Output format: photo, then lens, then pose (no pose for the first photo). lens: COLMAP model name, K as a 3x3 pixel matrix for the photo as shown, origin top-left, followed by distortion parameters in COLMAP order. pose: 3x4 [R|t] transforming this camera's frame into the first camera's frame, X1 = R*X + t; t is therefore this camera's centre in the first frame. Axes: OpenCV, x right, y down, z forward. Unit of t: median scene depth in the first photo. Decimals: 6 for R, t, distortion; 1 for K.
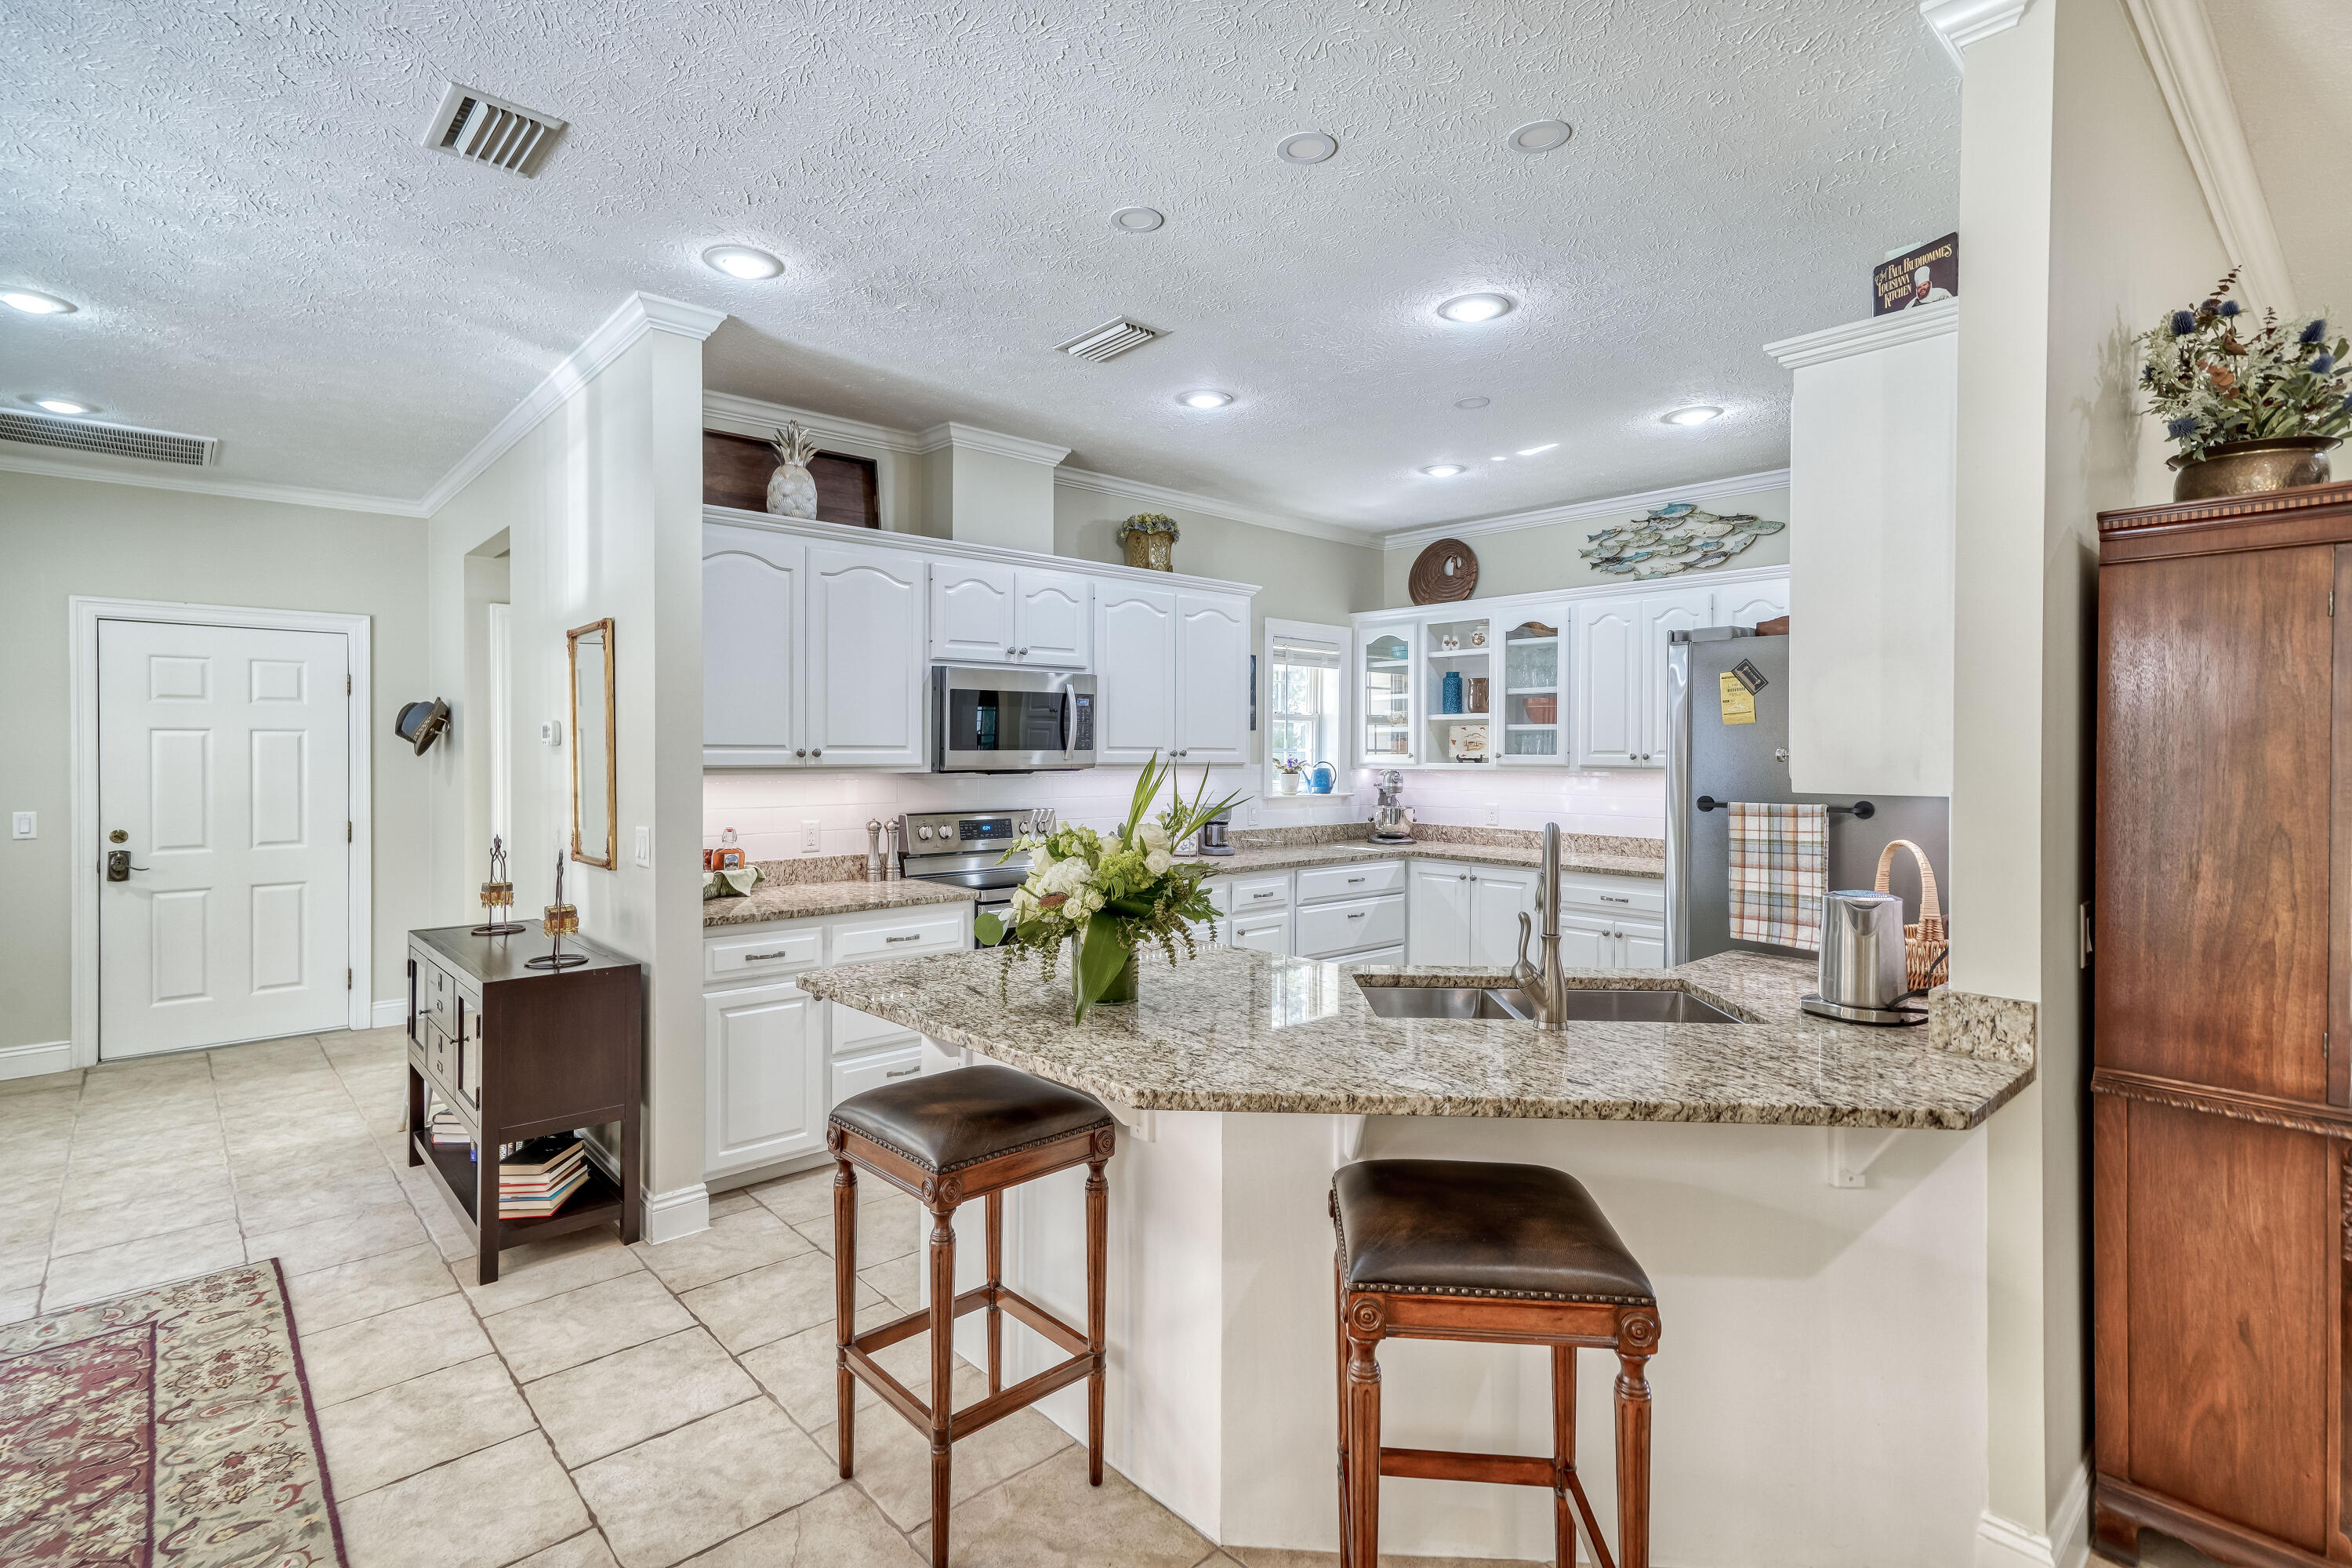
lens RADIAL K [[1119.5, 0, 1160.9], [0, 1119.5, 746.0], [0, 0, 1]] dist [0.016475, -0.000015]
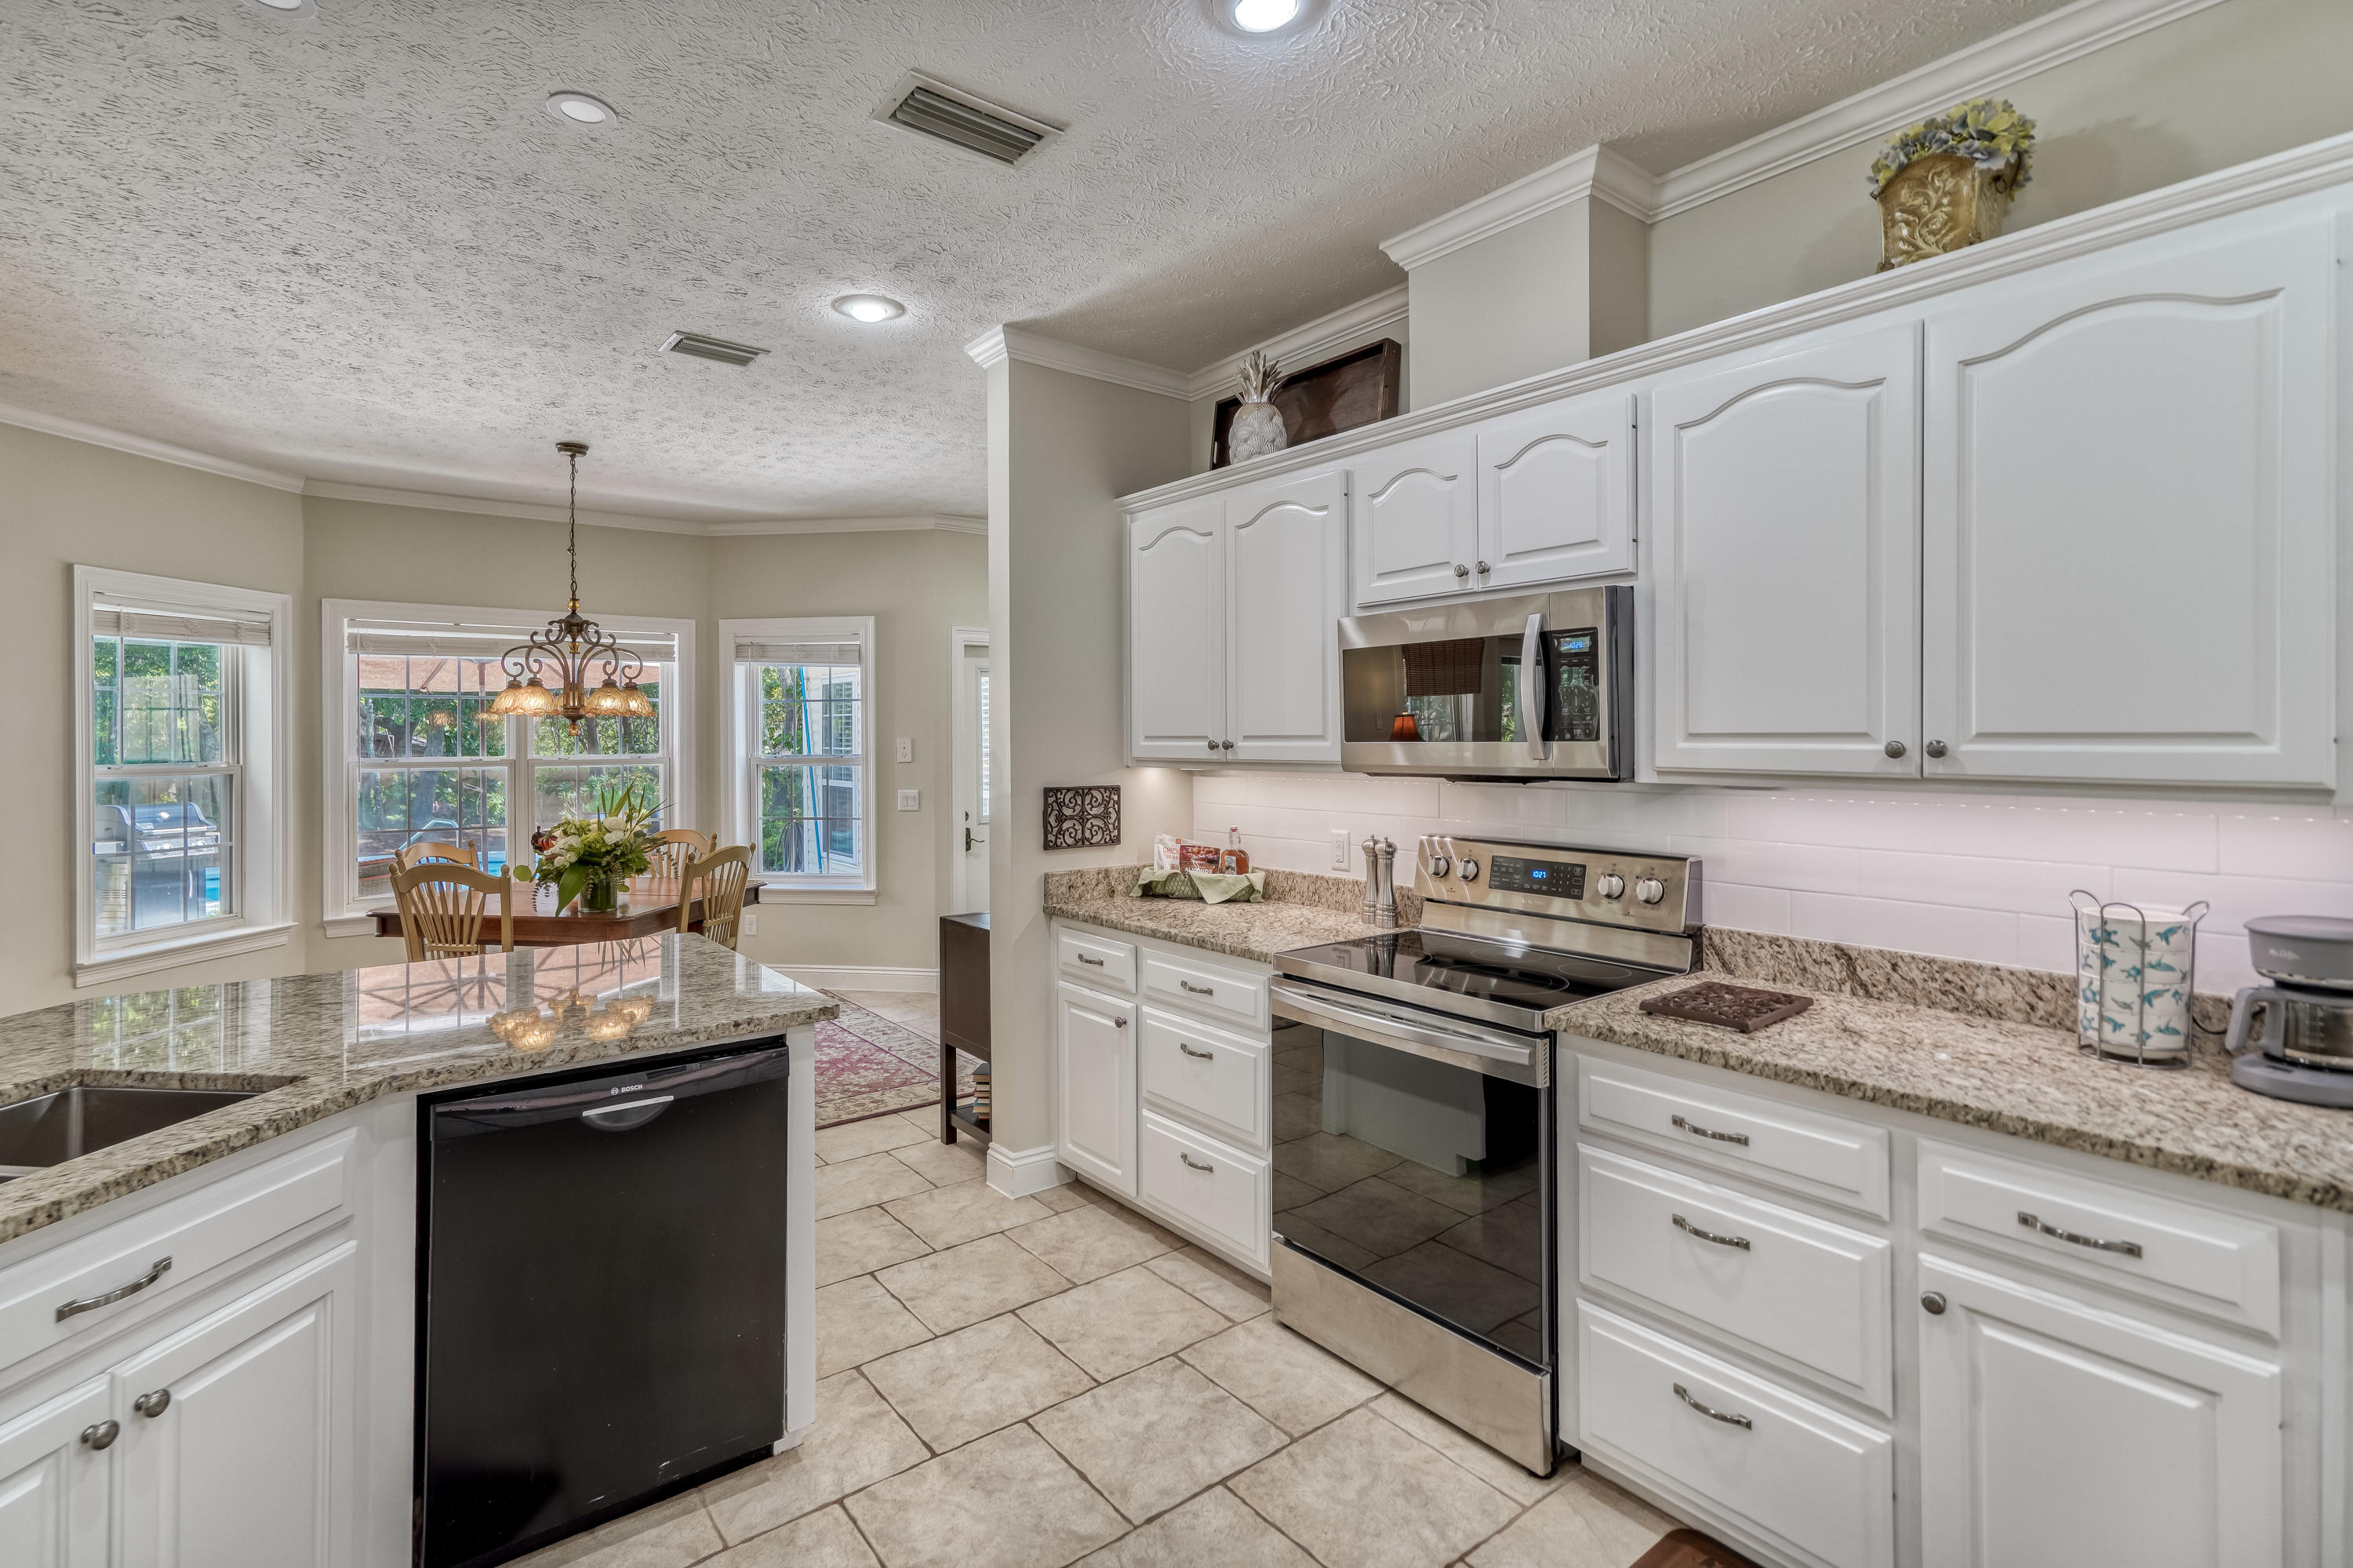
lens RADIAL K [[1110.4, 0, 1135.4], [0, 1110.4, 733.8], [0, 0, 1]] dist [0.004439, 0.011879]
pose [[-0.091680, -0.005058, -0.995776, 0.519236], [0.008093, 0.999950, -0.005824, 0.001803], [0.995756, -0.008592, -0.091635, 1.012090]]
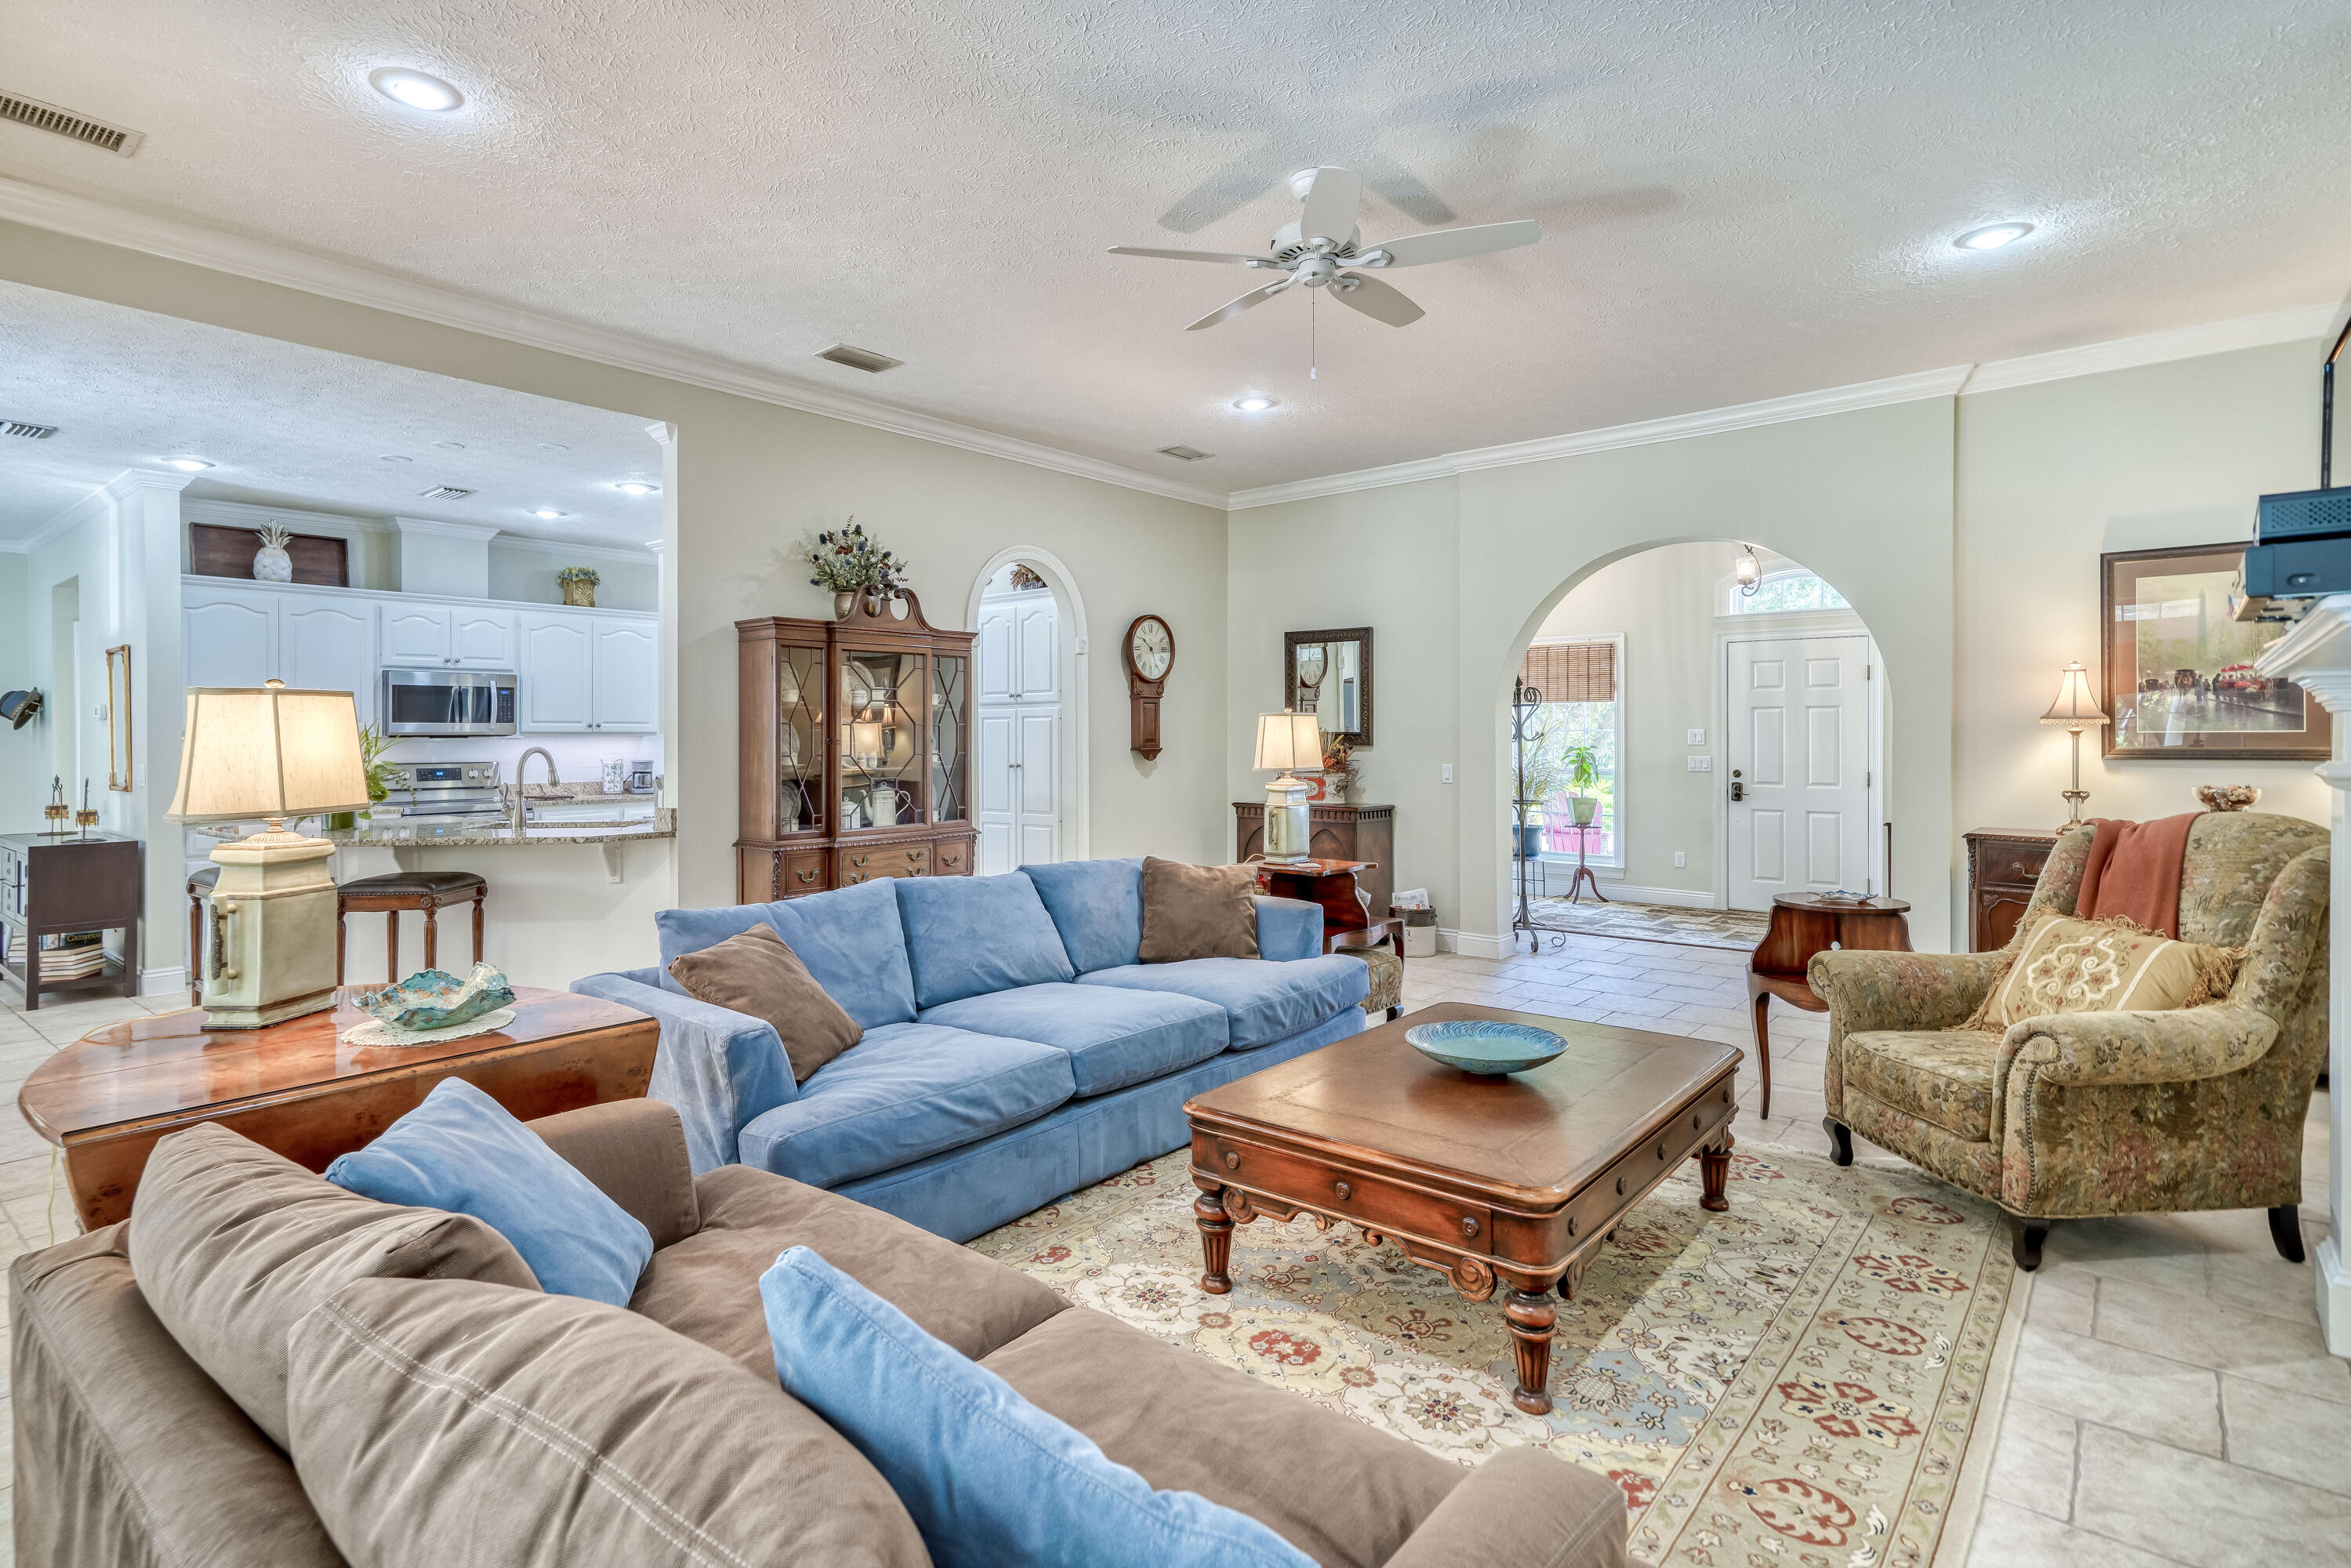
lens RADIAL K [[1171.5, 0, 1150.0], [0, 1171.5, 724.0], [0, 0, 1]] dist [0.035193, 0.001308]
pose [[0.990619, -0.004905, 0.136562, 0.707149], [0.005544, 0.999975, -0.004300, 0.021164], [-0.136538, 0.005017, 0.990622, -0.903103]]
